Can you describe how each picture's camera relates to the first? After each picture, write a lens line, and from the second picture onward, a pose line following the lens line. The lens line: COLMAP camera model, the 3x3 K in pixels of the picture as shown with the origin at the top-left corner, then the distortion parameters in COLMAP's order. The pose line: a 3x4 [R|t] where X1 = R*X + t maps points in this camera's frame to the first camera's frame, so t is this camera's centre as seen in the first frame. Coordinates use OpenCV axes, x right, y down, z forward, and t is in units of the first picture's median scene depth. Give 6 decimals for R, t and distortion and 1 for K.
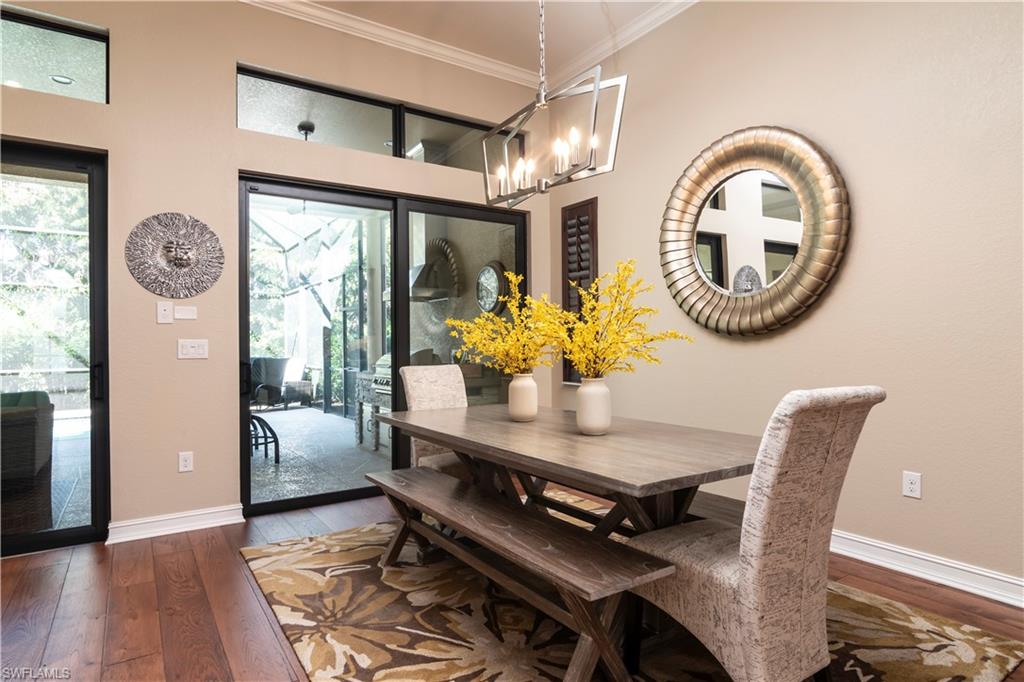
lens RADIAL K [[584.2, 0, 516.4], [0, 584.2, 330.9], [0, 0, 1]] dist [0.007270, -0.002684]
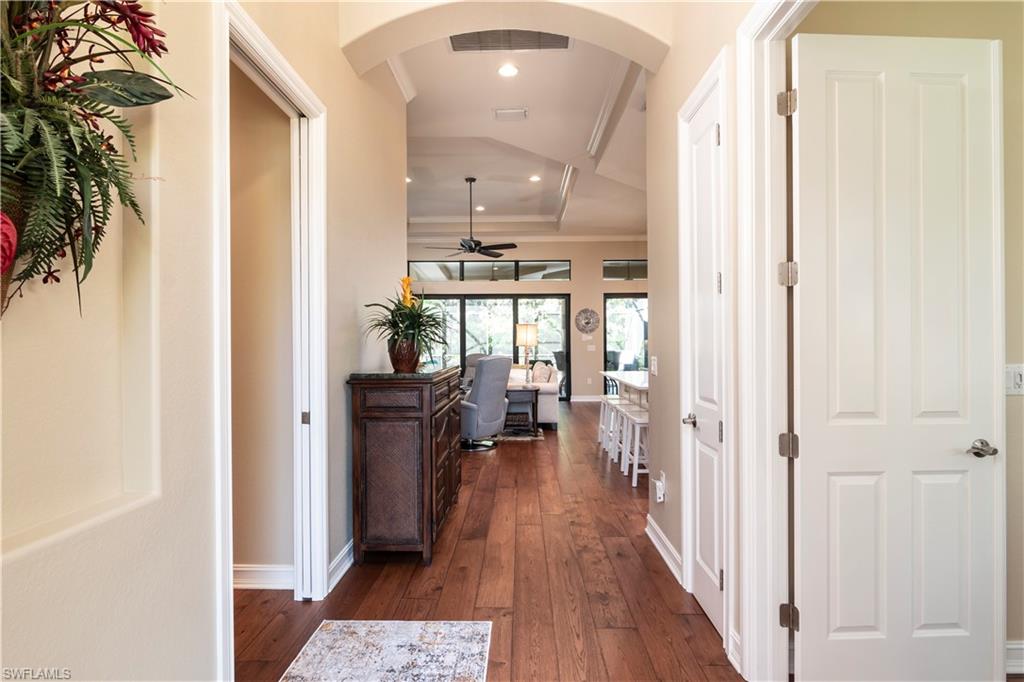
lens RADIAL K [[531.5, 0, 512.8], [0, 531.5, 342.1], [0, 0, 1]] dist [-0.000809, 0.000004]
pose [[0.823880, 0.012041, -0.566636, 0.786676], [0.006159, 0.999525, 0.030195, -0.097912], [0.566730, -0.028367, 0.823415, -1.725508]]
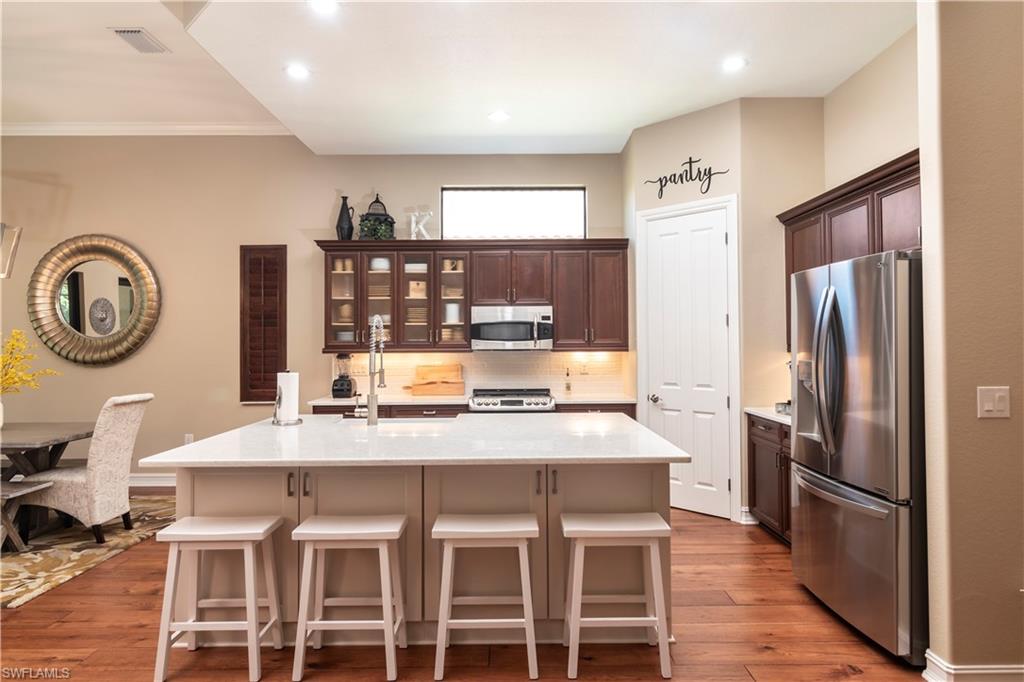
lens RADIAL K [[584.2, 0, 504.2], [0, 584.2, 332.3], [0, 0, 1]] dist [0.007270, -0.002684]
pose [[0.563037, 0.021724, 0.826146, -0.279286], [-0.019352, 0.999727, -0.013099, -0.074465], [-0.826205, -0.008613, 0.563304, -0.752053]]
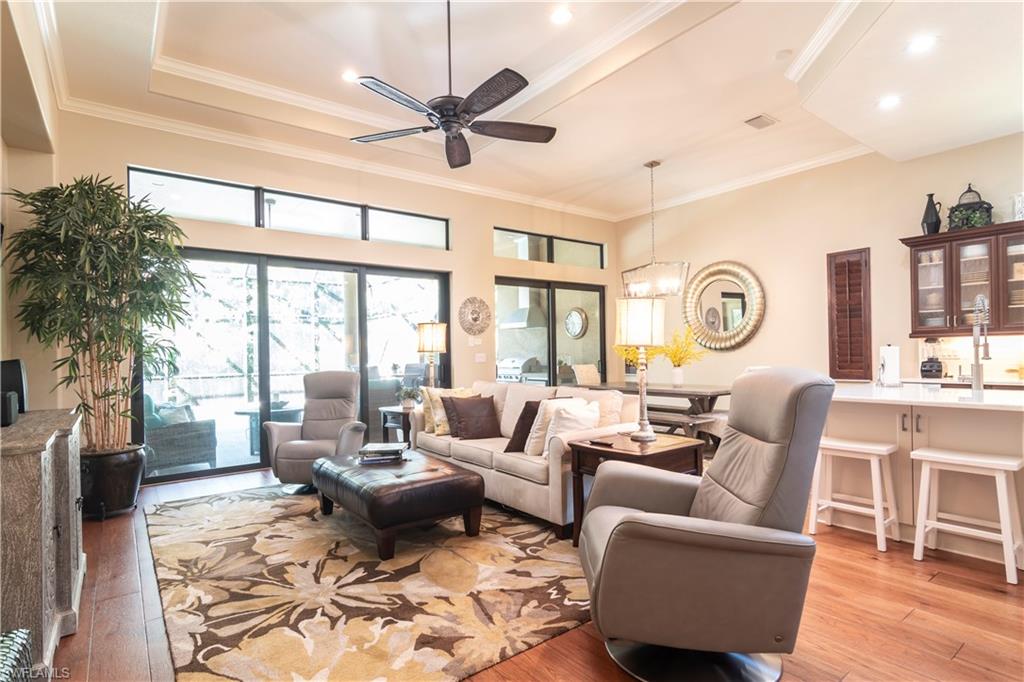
lens RADIAL K [[515.4, 0, 522.6], [0, 515.4, 350.8], [0, 0, 1]] dist [0.003494, 0.000182]
pose [[0.997836, -0.006348, 0.065451, -0.501033], [0.005091, 0.999800, 0.019354, -0.032285], [-0.065561, -0.018979, 0.997668, -0.929636]]
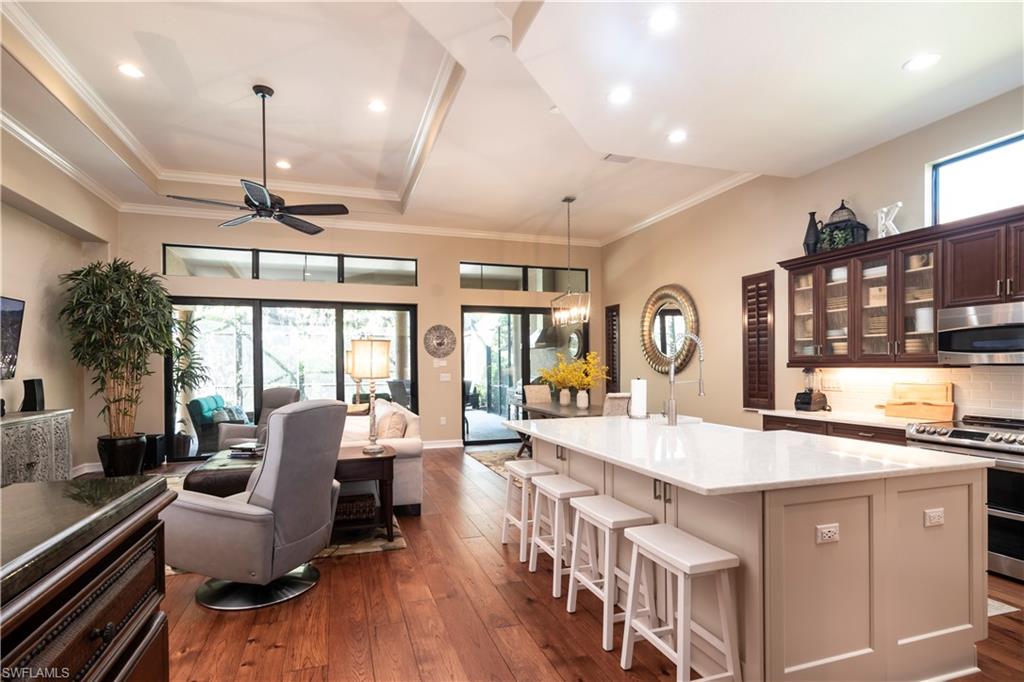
lens RADIAL K [[515.4, 0, 505.1], [0, 515.4, 368.8], [0, 0, 1]] dist [0.003494, 0.000182]
pose [[0.963742, 0.006293, -0.266760, 0.288139], [0.001661, 0.999561, 0.029578, -0.071155], [0.266829, -0.028949, 0.963309, -1.058670]]
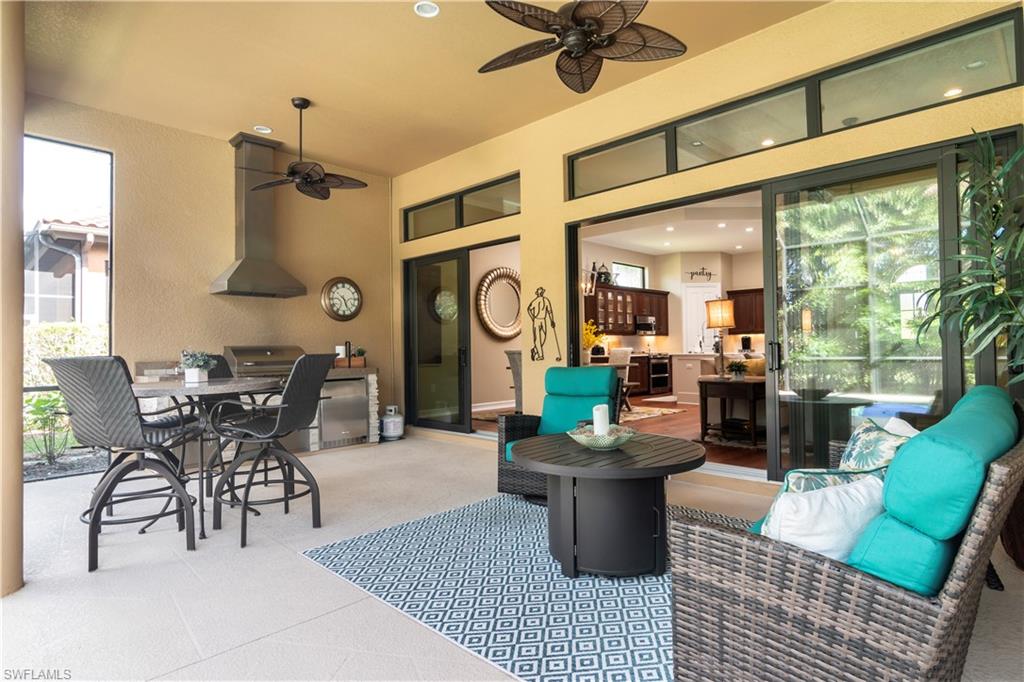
lens RADIAL K [[558.4, 0, 517.1], [0, 558.4, 343.9], [0, 0, 1]] dist [0.002855, 0.000066]
pose [[-0.211512, 0.022668, 0.977113, -2.076420], [-0.004919, 0.999694, -0.024257, 0.082849], [-0.977363, -0.009937, -0.211335, 1.385573]]
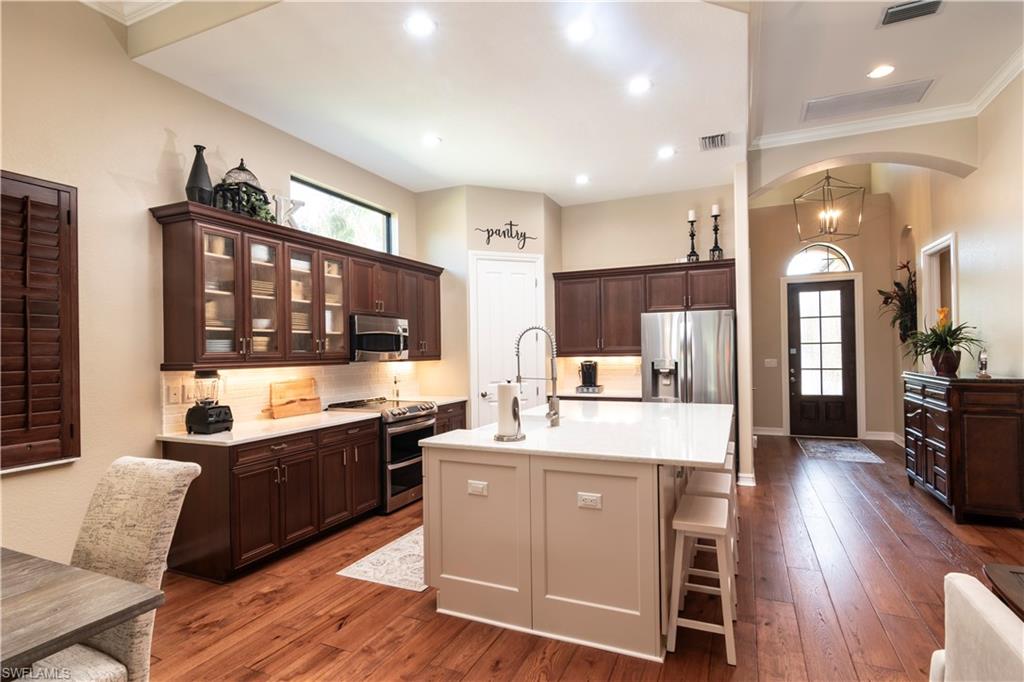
lens RADIAL K [[515.4, 0, 518.4], [0, 515.4, 346.3], [0, 0, 1]] dist [0.003494, 0.000182]
pose [[-0.529945, 0.027508, 0.847586, -0.353481], [0.002909, 0.999527, -0.030620, -0.046559], [-0.848027, -0.013761, -0.529774, 0.381187]]
